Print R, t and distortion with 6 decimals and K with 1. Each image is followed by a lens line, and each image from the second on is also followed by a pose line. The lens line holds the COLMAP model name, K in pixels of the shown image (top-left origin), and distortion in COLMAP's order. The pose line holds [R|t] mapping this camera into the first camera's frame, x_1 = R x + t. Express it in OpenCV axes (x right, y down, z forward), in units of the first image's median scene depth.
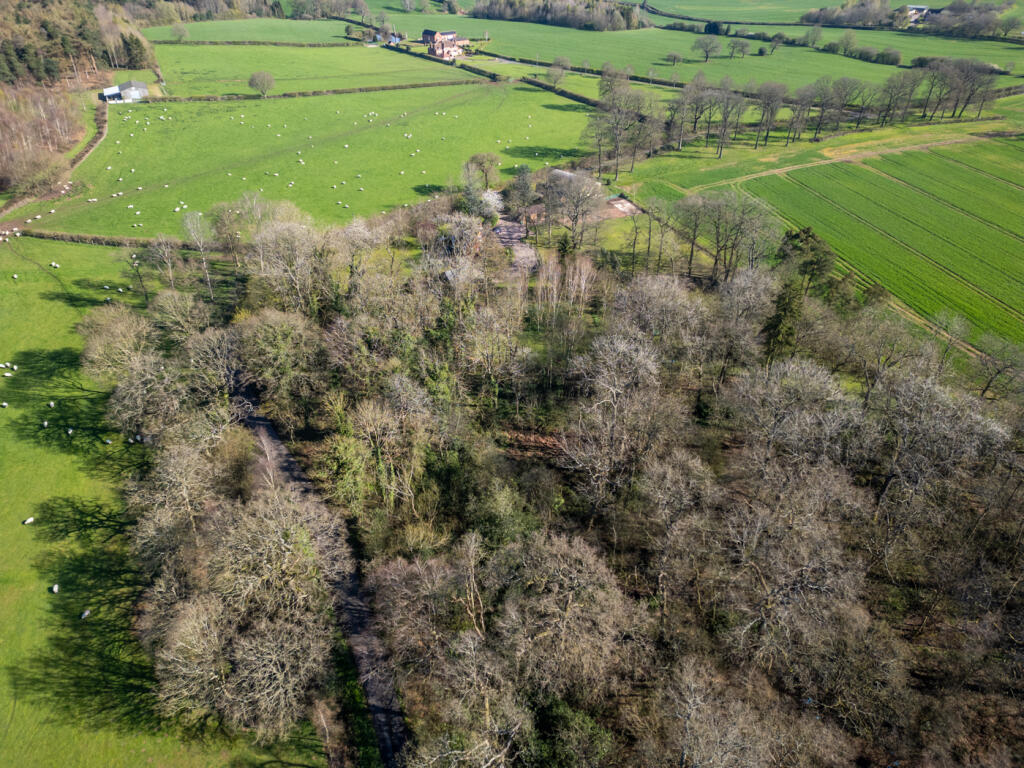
lens RADIAL K [[704.6, 0, 512.0], [0, 704.6, 384.0], [0, 0, 1]] dist [0.091899, -0.084936]
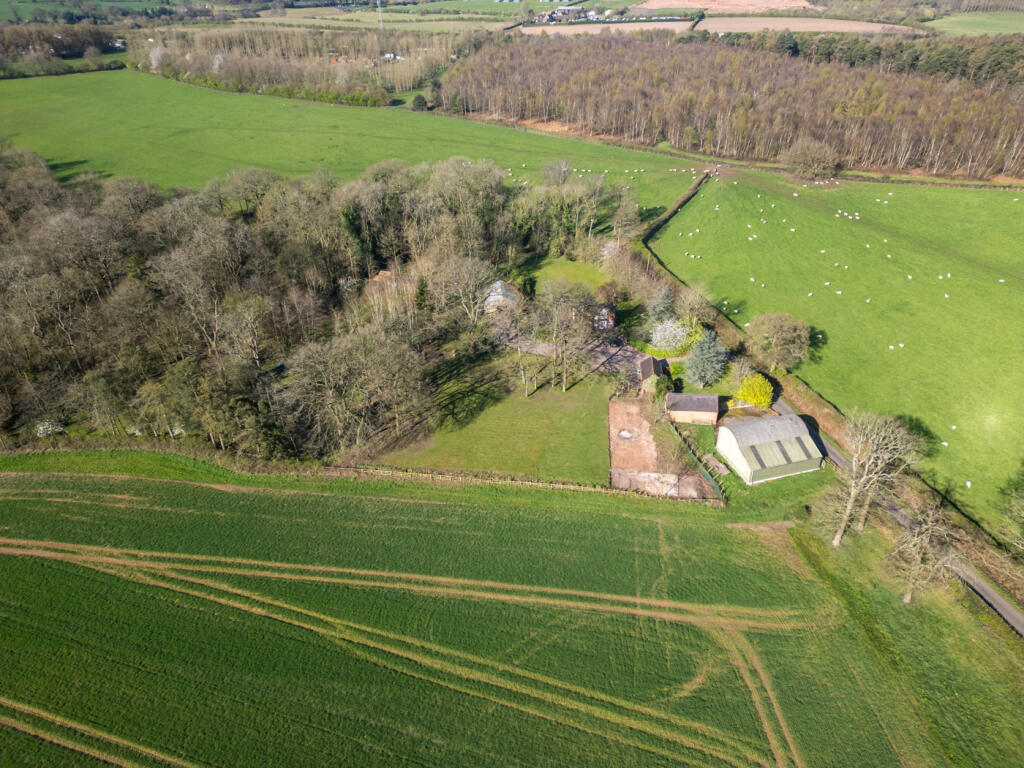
lens RADIAL K [[704.6, 0, 512.0], [0, 704.6, 384.0], [0, 0, 1]] dist [0.091899, -0.084936]
pose [[-0.475304, 0.475717, -0.740121, 0.296655], [-0.475731, 0.568677, 0.671034, -0.308763], [0.740113, 0.671043, -0.043981, 0.453175]]
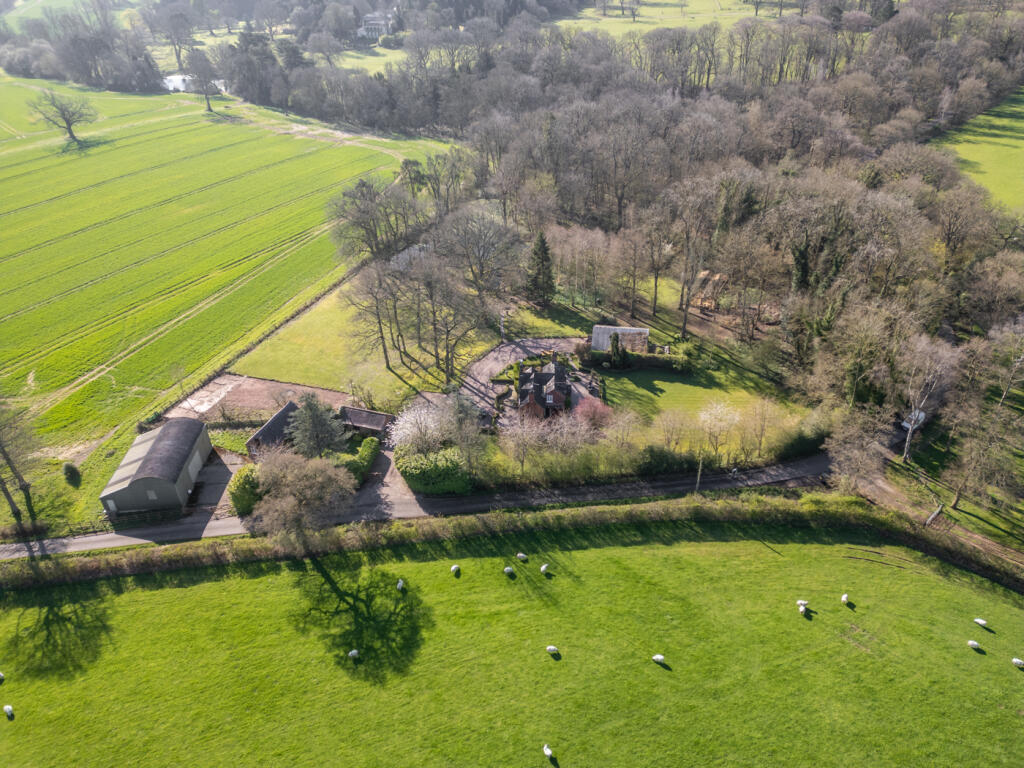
lens RADIAL K [[704.6, 0, 512.0], [0, 704.6, 384.0], [0, 0, 1]] dist [0.091899, -0.084936]
pose [[-0.751078, -0.342210, 0.564601, -0.167352], [0.390706, 0.458967, 0.797933, -0.307968], [-0.532194, 0.819903, -0.211017, 0.499637]]
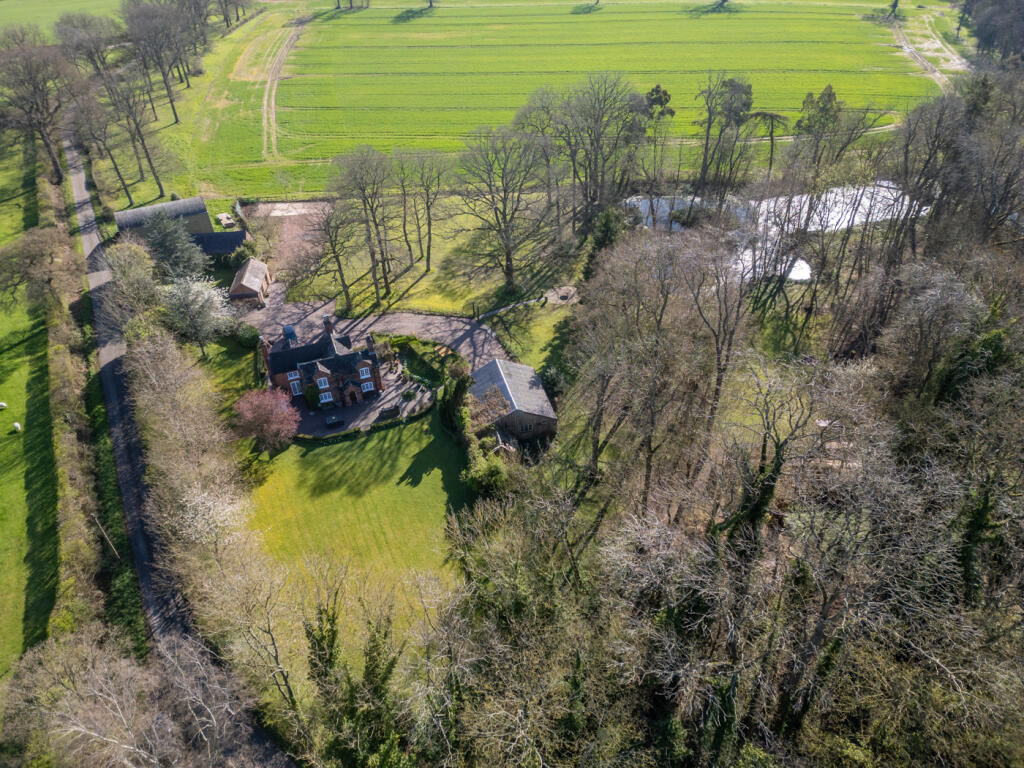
lens RADIAL K [[707.7, 0, 512.0], [0, 707.7, 384.0], [0, 0, 1]] dist [0.078928, -0.066660]
pose [[0.286296, -0.592310, 0.753129, -0.166026], [0.550927, 0.744862, 0.376378, -0.134050], [-0.783910, 0.307163, 0.539571, 0.292805]]
